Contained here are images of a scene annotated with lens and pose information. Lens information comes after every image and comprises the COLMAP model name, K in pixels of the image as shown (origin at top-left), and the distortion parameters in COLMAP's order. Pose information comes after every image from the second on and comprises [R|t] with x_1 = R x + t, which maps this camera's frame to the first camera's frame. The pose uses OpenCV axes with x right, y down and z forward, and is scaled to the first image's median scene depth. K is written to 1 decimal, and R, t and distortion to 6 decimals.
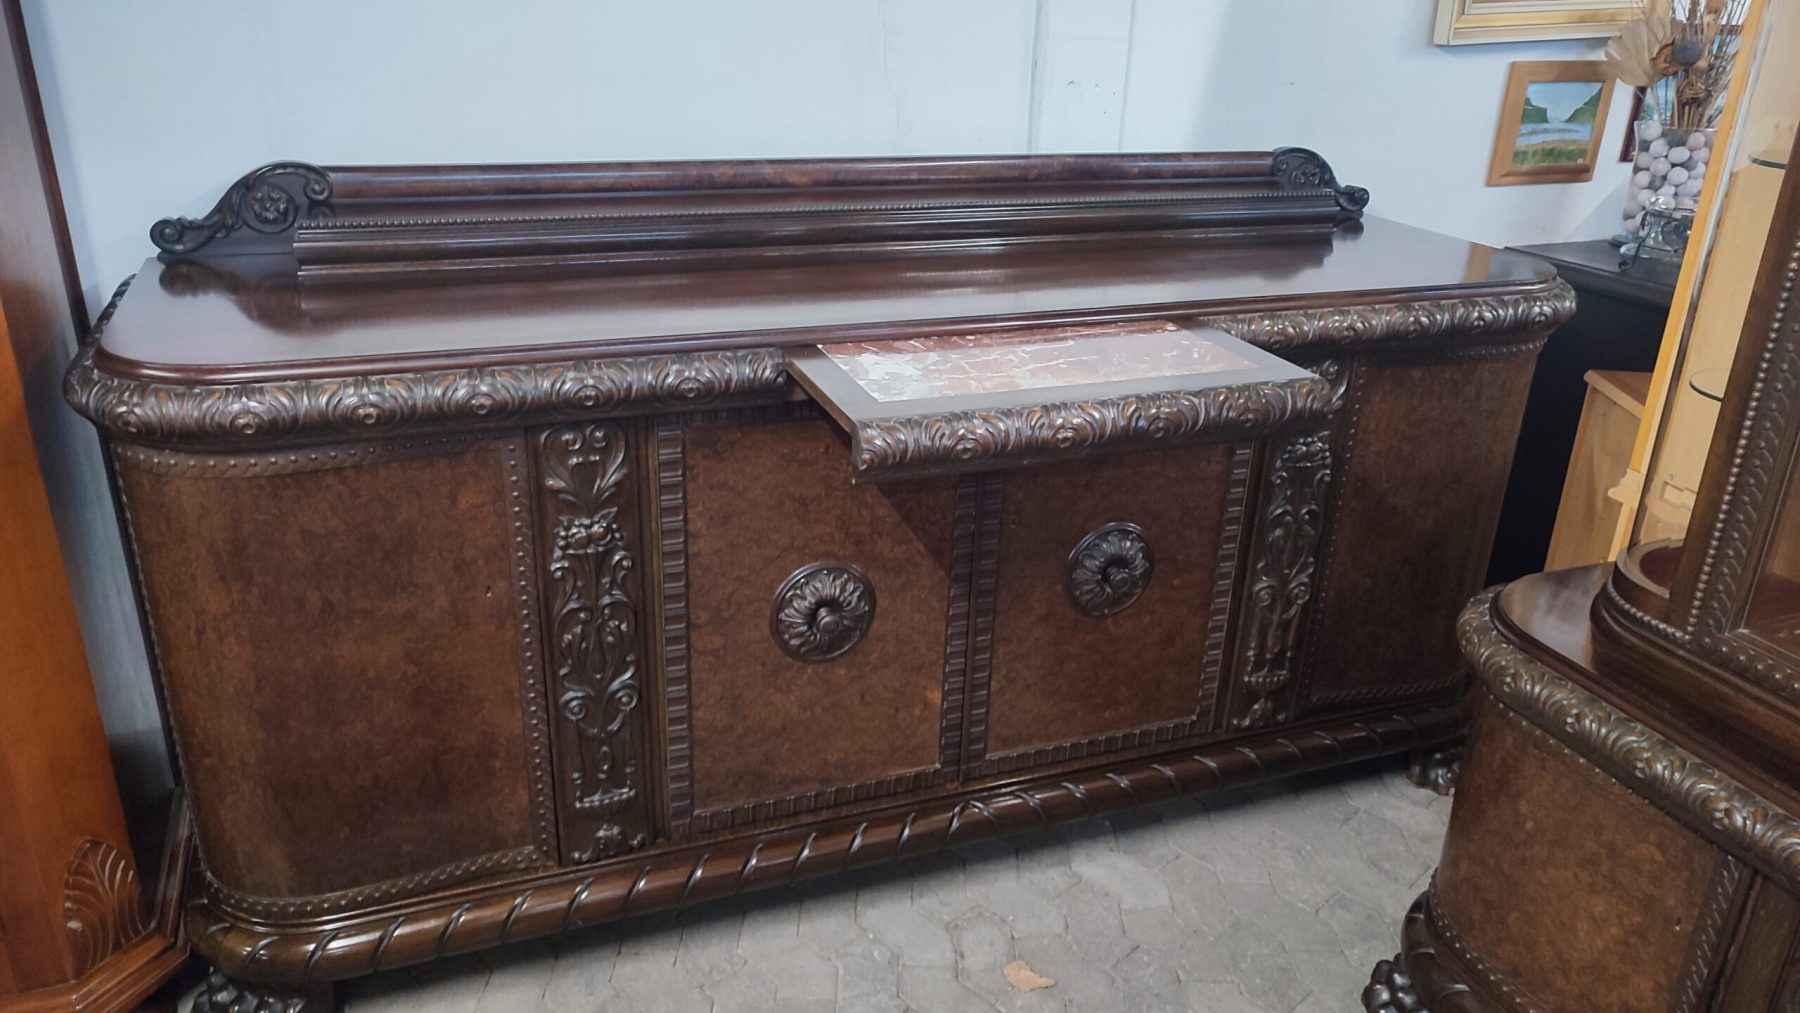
lens RADIAL K [[1309.6, 0, 897.5], [0, 1309.6, 504.7], [0, 0, 1]] dist [0.030656, -0.025429]
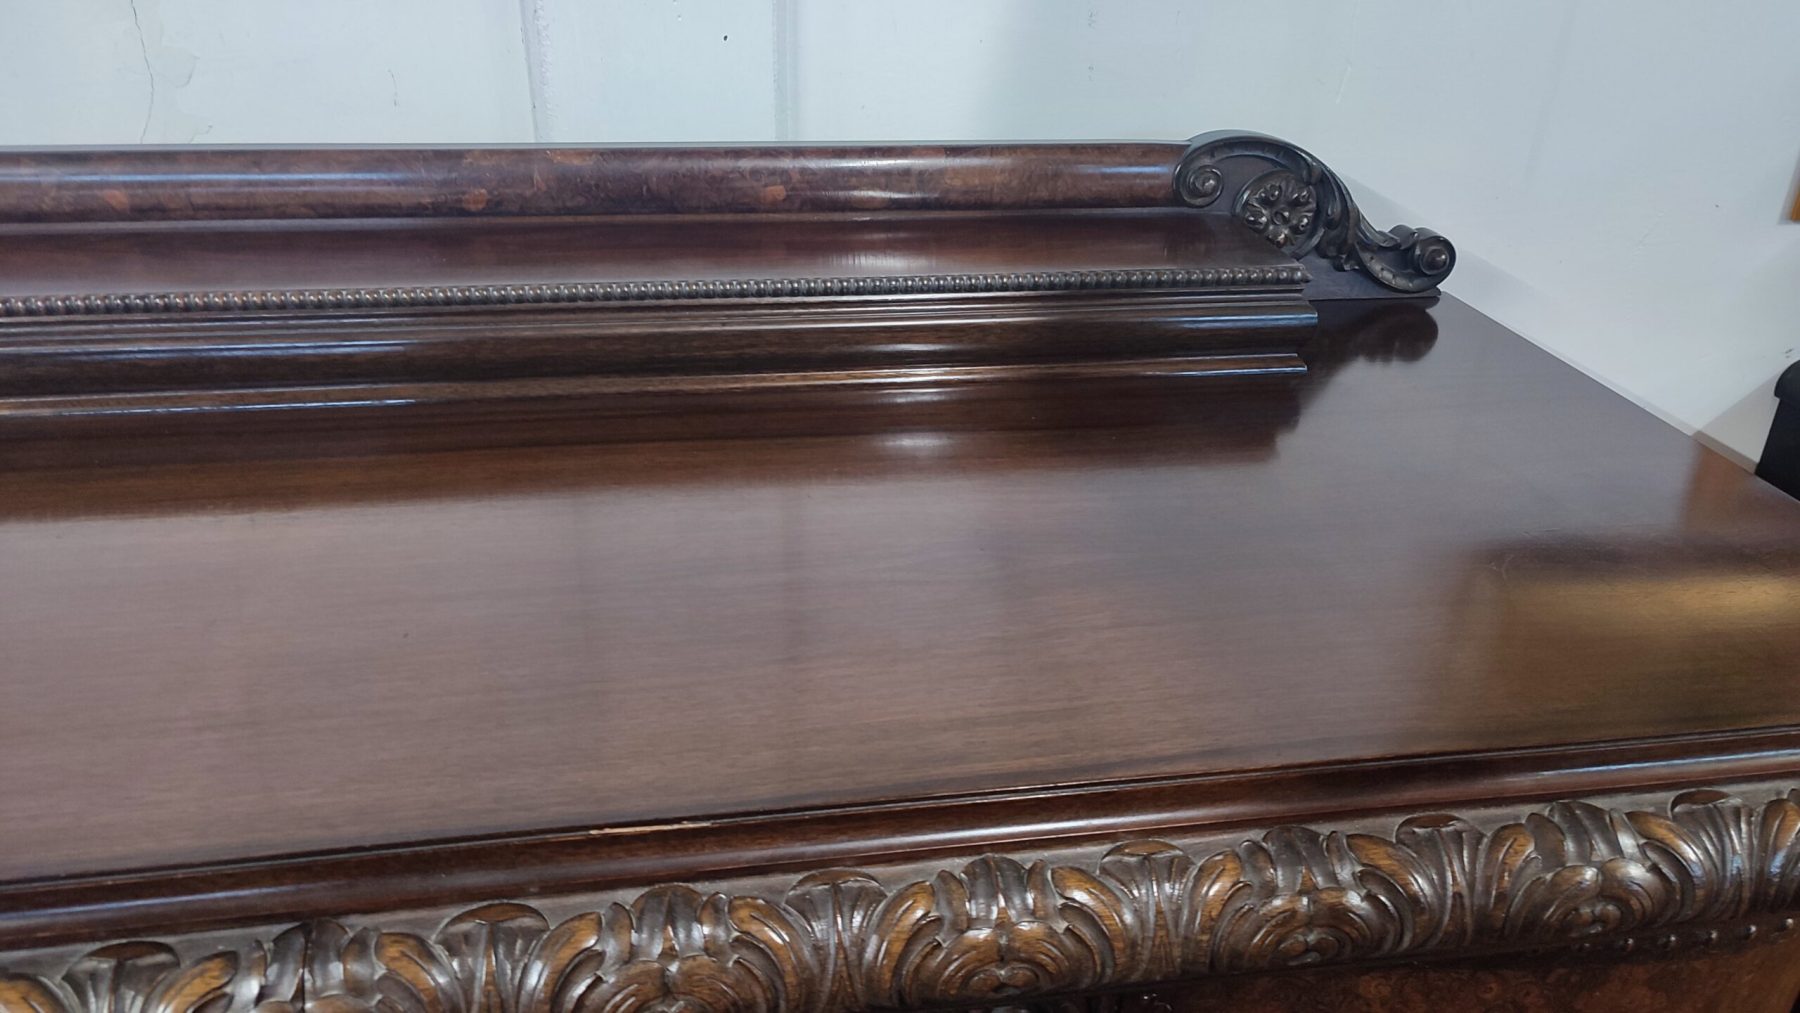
lens RADIAL K [[1309.6, 0, 897.5], [0, 1309.6, 504.7], [0, 0, 1]] dist [0.030656, -0.025429]
pose [[0.979182, 0.082797, -0.185328, 0.371808], [-0.067942, 0.994051, 0.085128, -0.247507], [0.191274, -0.070764, 0.978982, 0.773453]]
